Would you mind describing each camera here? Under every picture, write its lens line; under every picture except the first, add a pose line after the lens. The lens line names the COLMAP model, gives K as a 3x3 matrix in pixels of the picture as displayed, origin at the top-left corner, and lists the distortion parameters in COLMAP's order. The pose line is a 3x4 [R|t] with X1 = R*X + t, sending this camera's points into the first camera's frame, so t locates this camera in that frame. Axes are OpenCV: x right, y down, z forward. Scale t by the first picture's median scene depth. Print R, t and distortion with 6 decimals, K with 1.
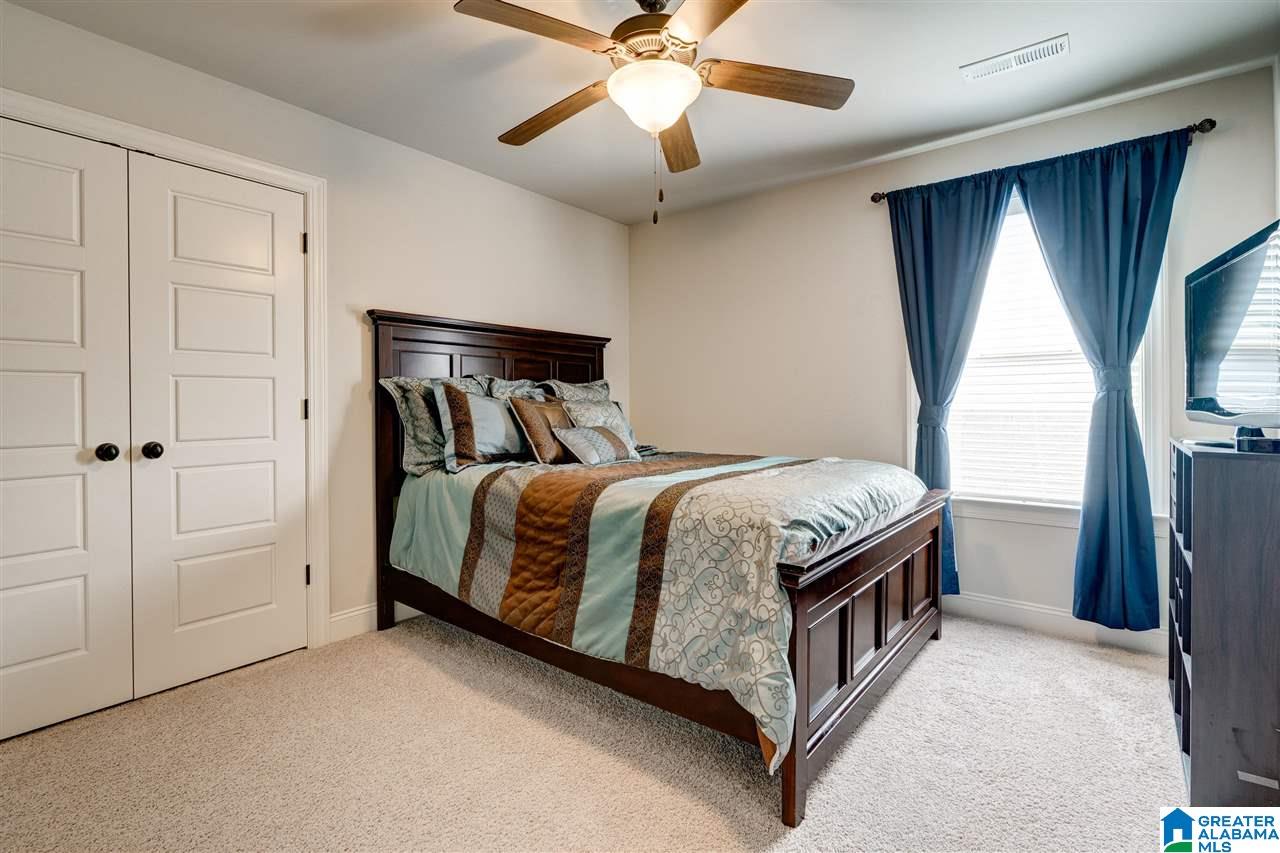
lens RADIAL K [[585.5, 0, 639.3], [0, 585.5, 412.8], [0, 0, 1]] dist [-0.007064, 0.002426]
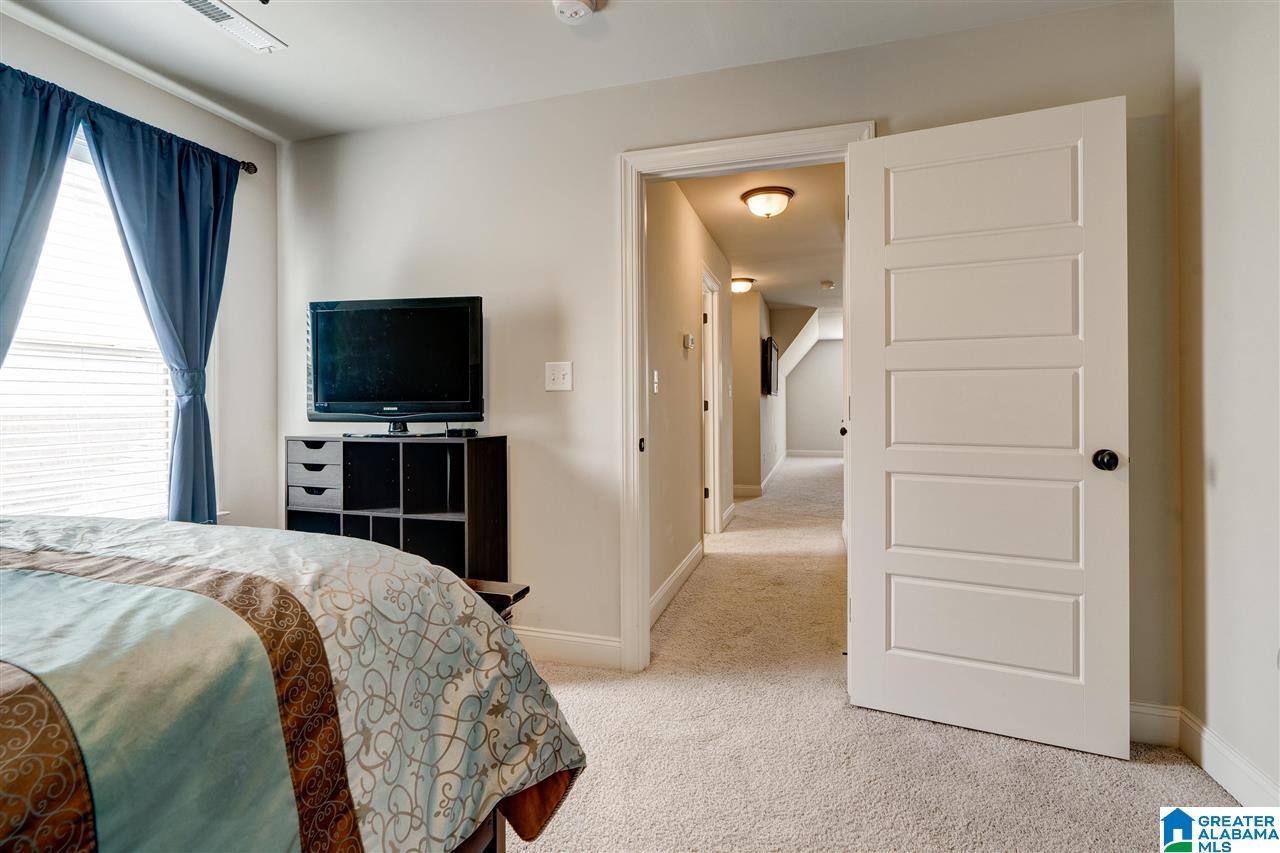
lens RADIAL K [[585.5, 0, 634.9], [0, 585.5, 403.8], [0, 0, 1]] dist [-0.007064, 0.002426]
pose [[-0.348617, 0.004352, 0.937255, -0.437108], [0.018821, 0.999820, 0.002358, -0.013108], [-0.937076, 0.018462, -0.348636, 0.801660]]
